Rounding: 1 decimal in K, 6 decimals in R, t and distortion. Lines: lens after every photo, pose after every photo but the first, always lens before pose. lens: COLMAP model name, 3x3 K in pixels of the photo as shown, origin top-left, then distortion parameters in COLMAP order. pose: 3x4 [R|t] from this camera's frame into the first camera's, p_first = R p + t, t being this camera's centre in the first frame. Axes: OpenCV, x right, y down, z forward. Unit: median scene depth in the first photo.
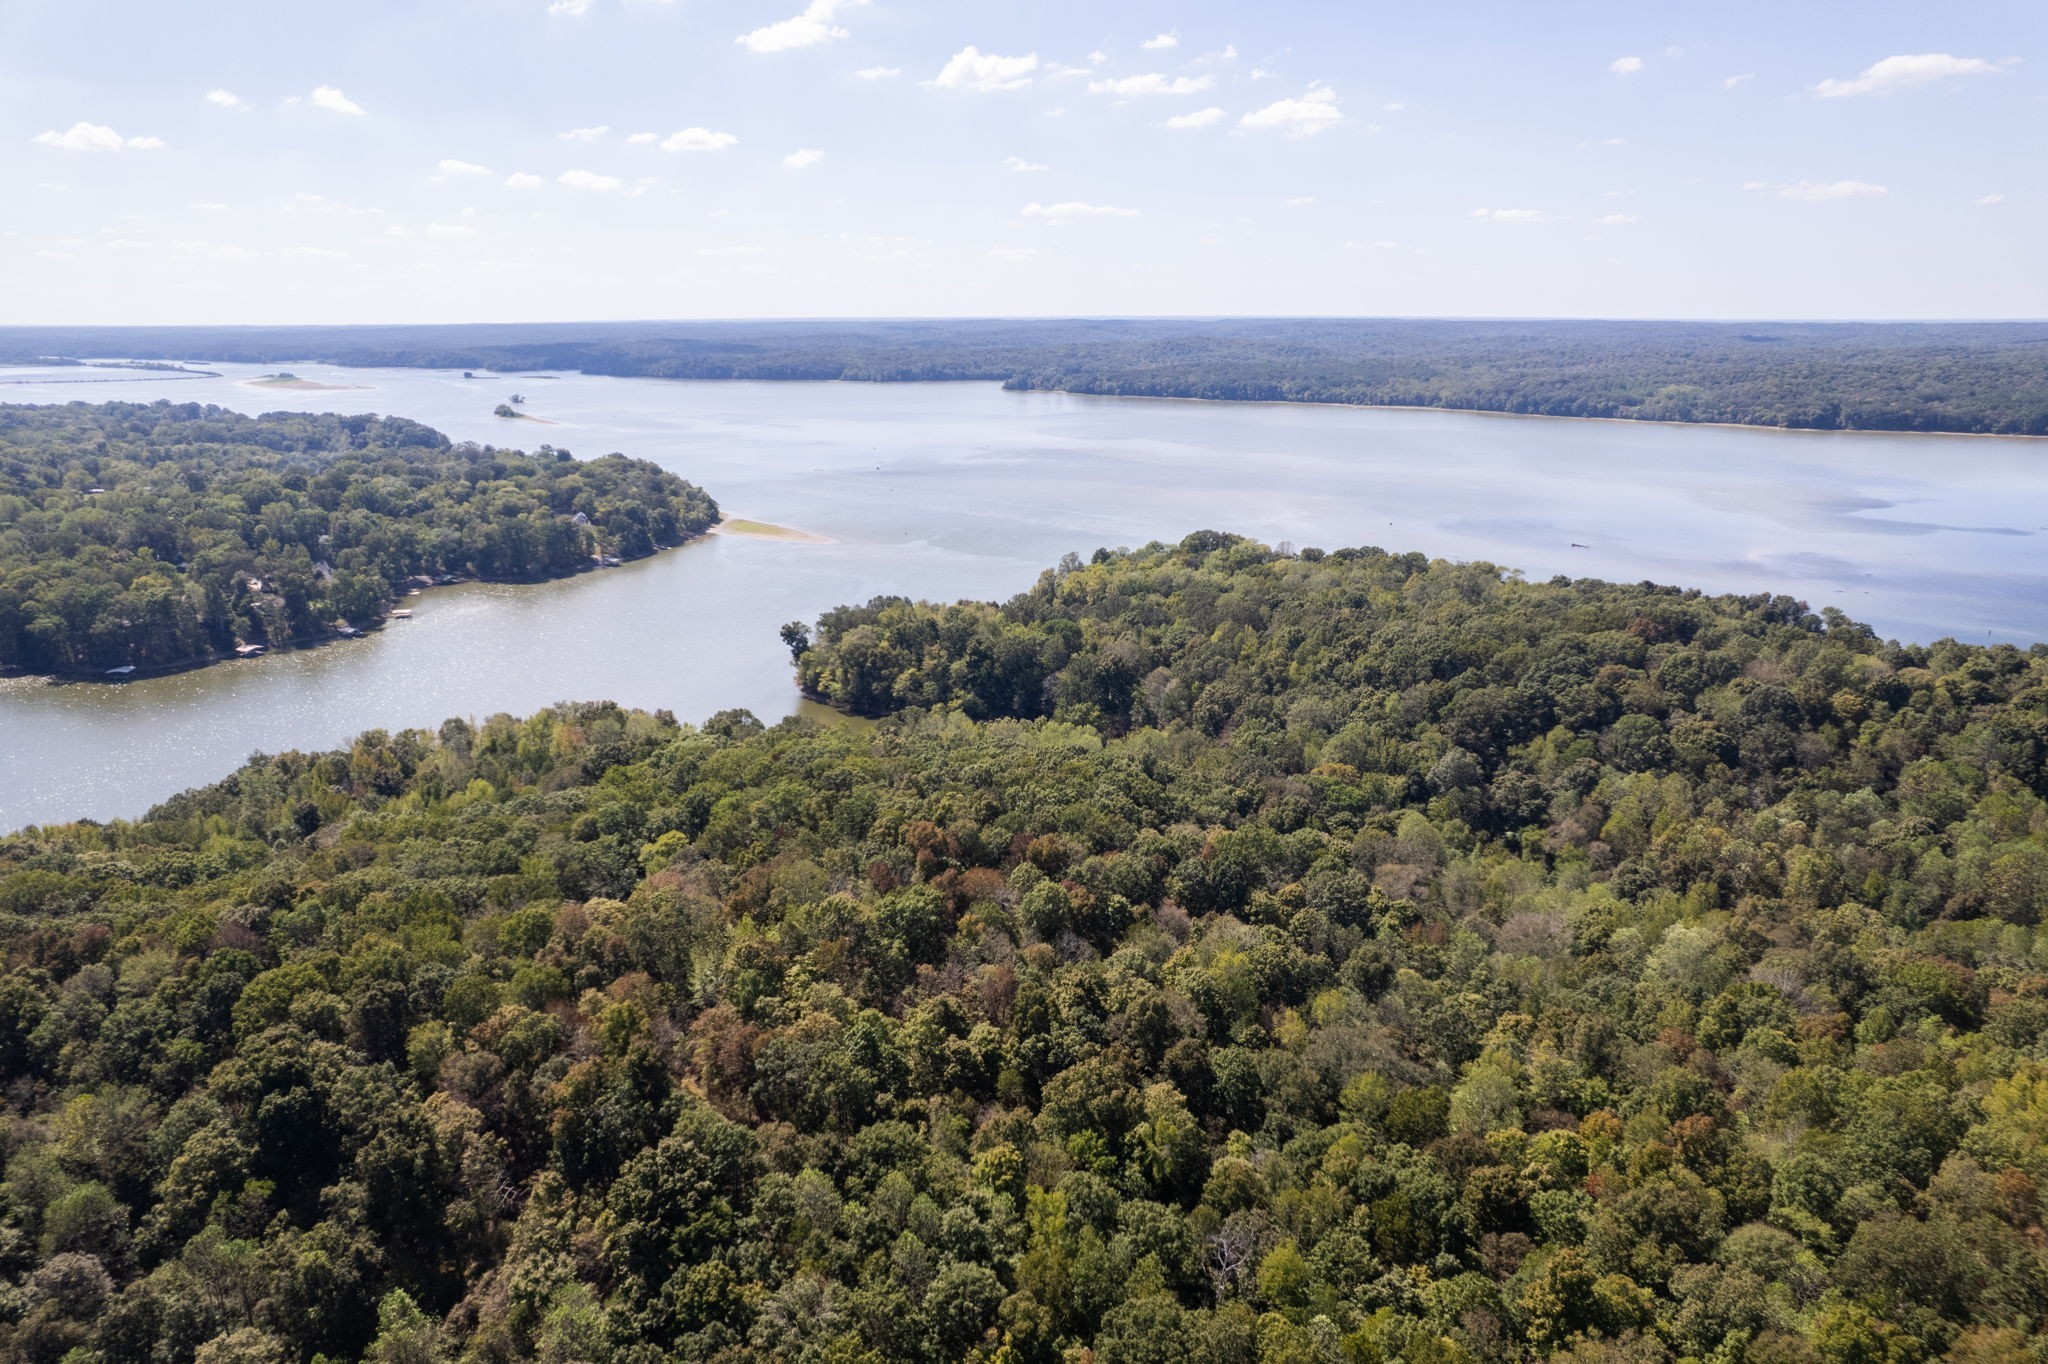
lens RADIAL K [[1310.2, 0, 1032.5], [0, 1310.2, 689.2], [0, 0, 1]] dist [-0.079014, 0.074094]
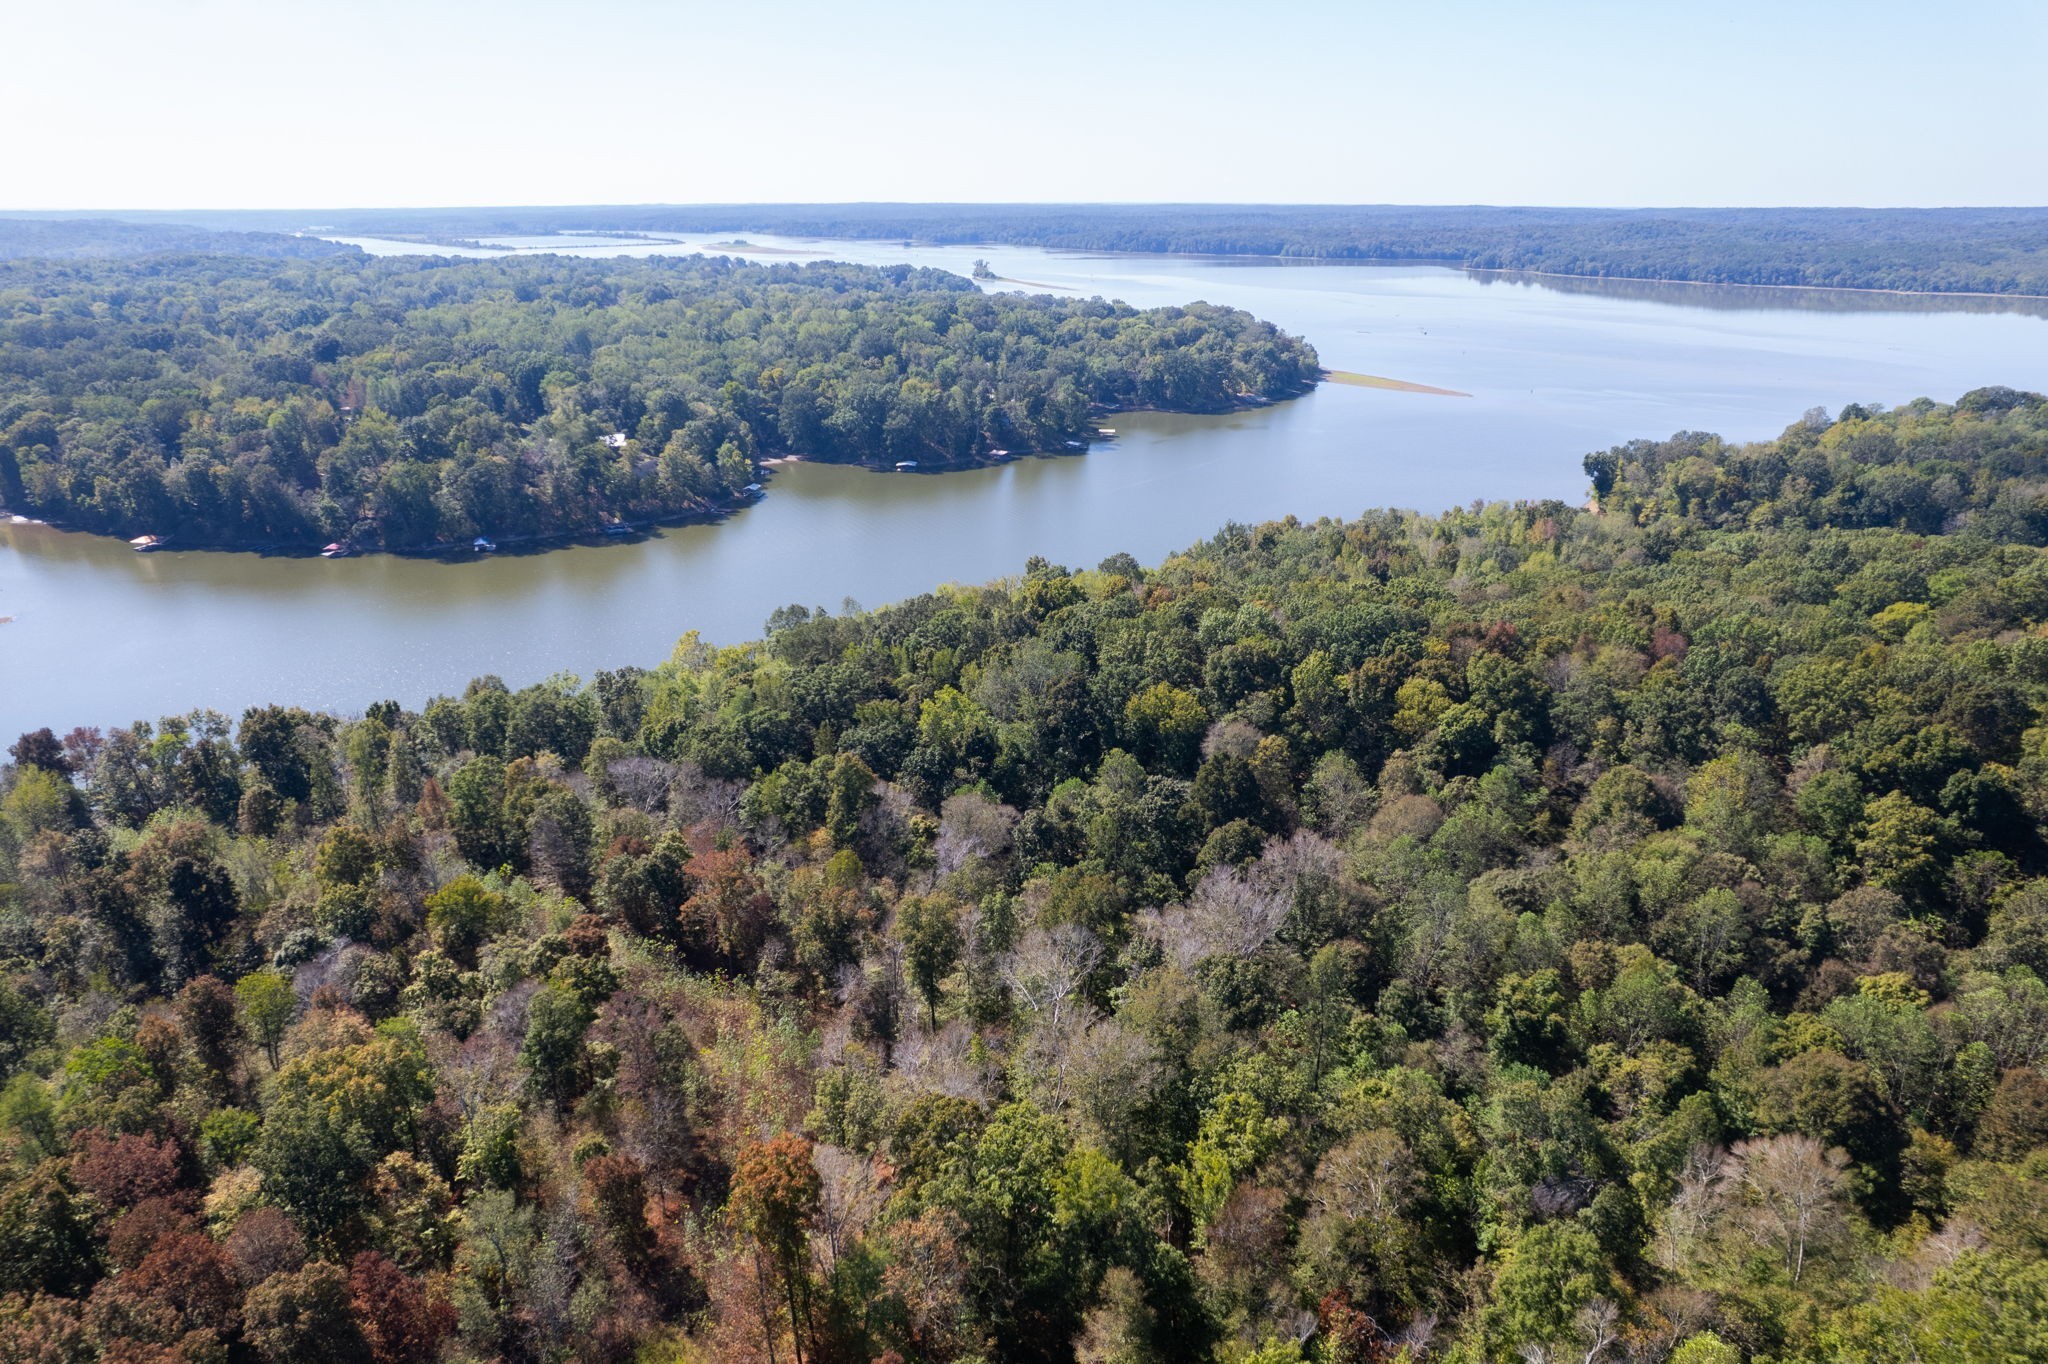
lens RADIAL K [[1310.2, 0, 1032.5], [0, 1310.2, 689.2], [0, 0, 1]] dist [-0.079014, 0.074094]
pose [[0.966048, 0.093983, -0.240661, -0.471939], [-0.074598, 0.993283, 0.088451, 0.095794], [0.247357, -0.067495, 0.966571, -0.049874]]
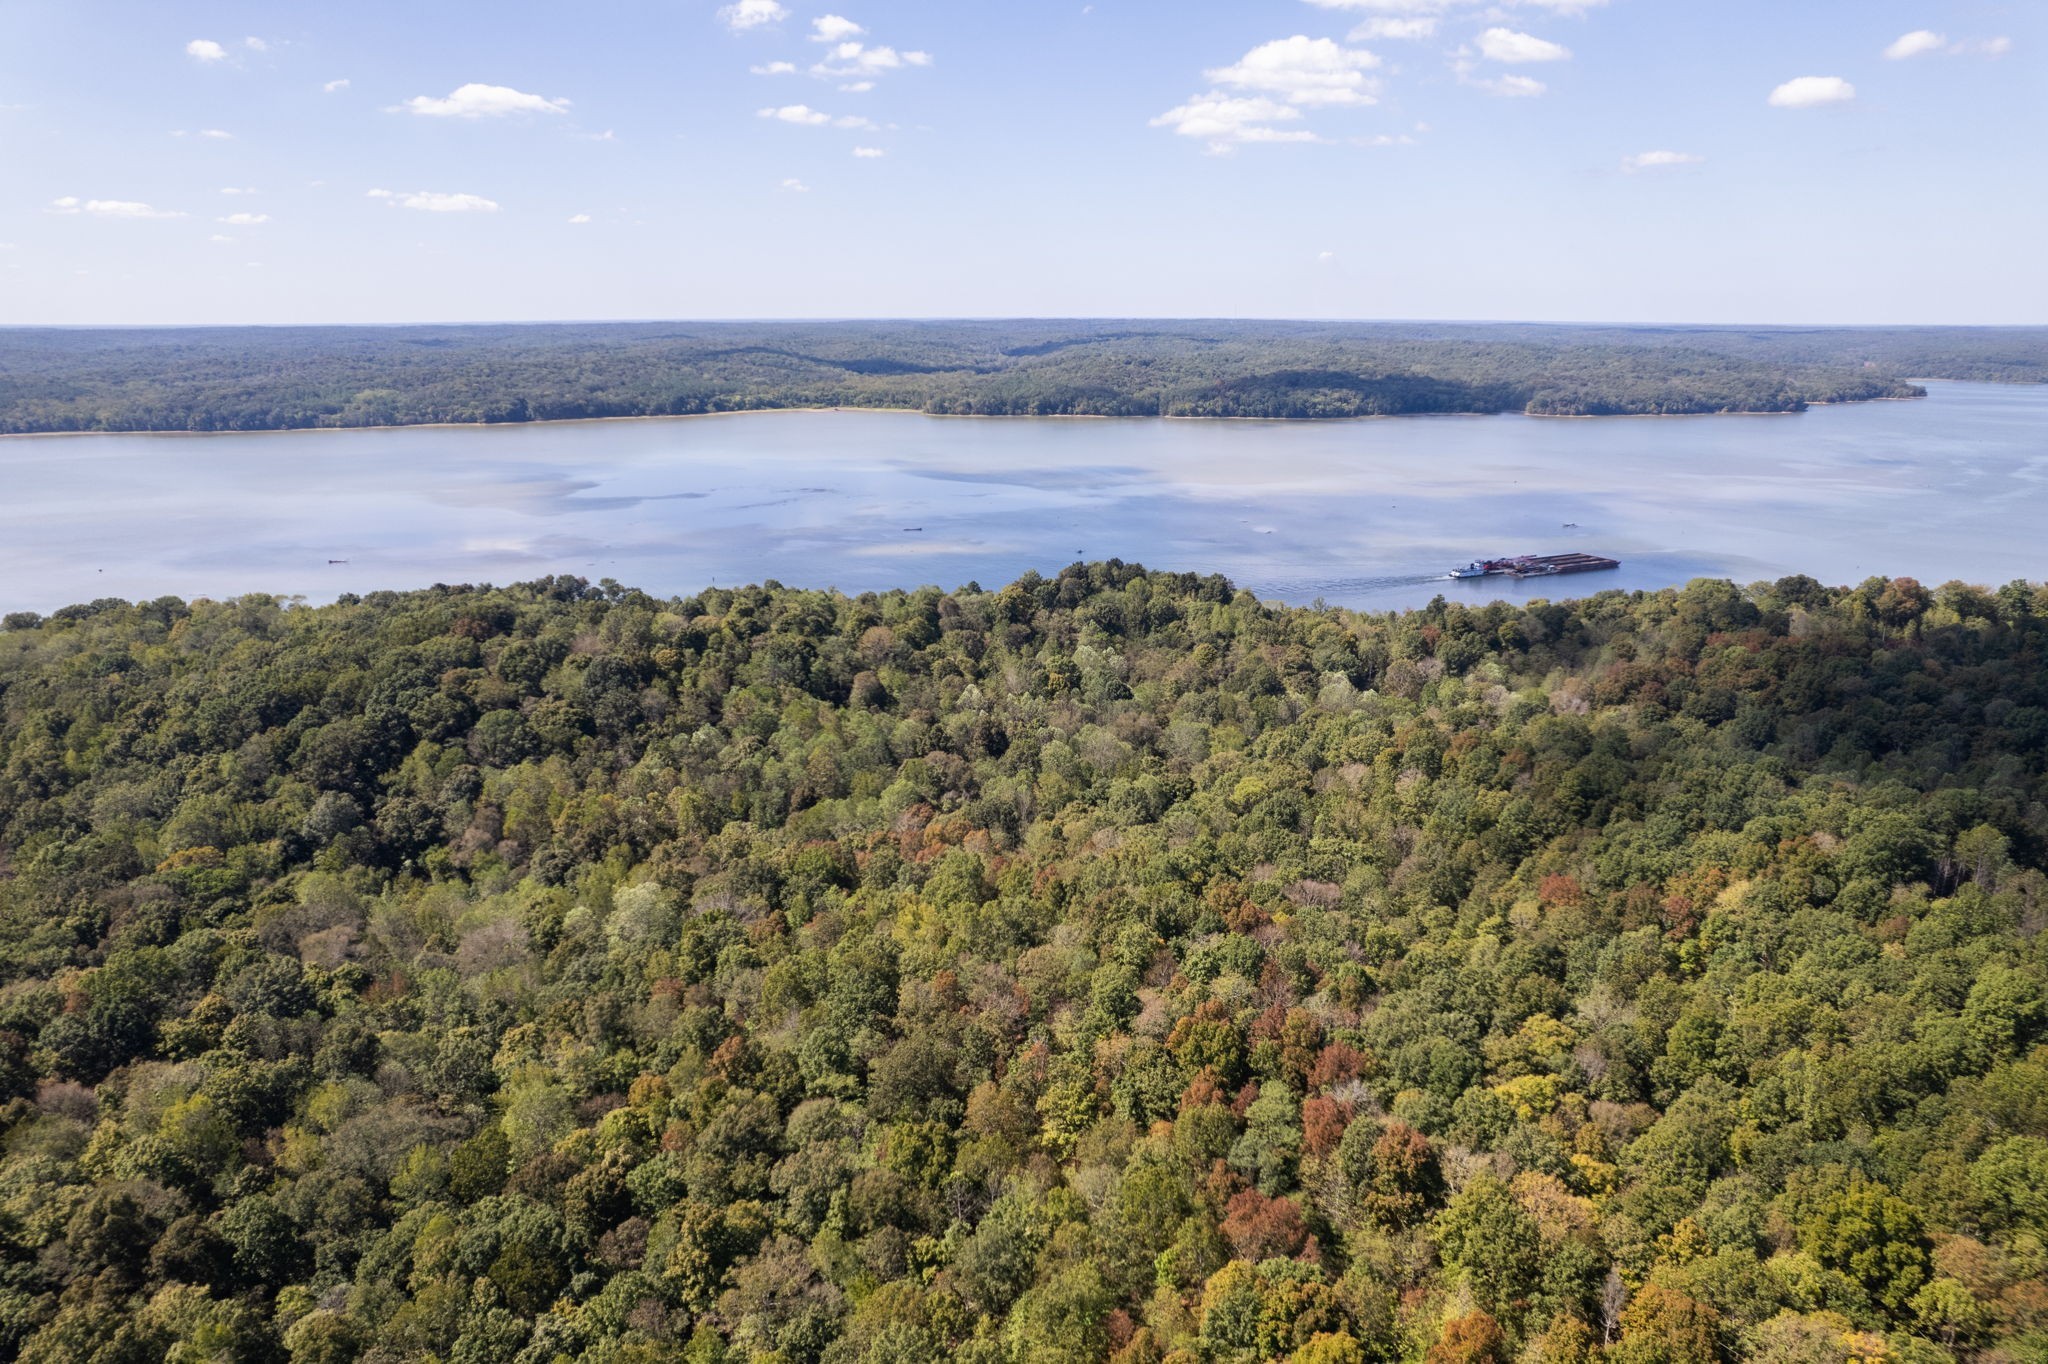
lens RADIAL K [[1310.2, 0, 1032.5], [0, 1310.2, 689.2], [0, 0, 1]] dist [-0.079014, 0.074094]
pose [[0.597861, -0.221140, 0.770493, -0.058388], [0.223565, 0.969054, 0.104654, -0.008771], [-0.769792, 0.109687, 0.628799, 0.031499]]
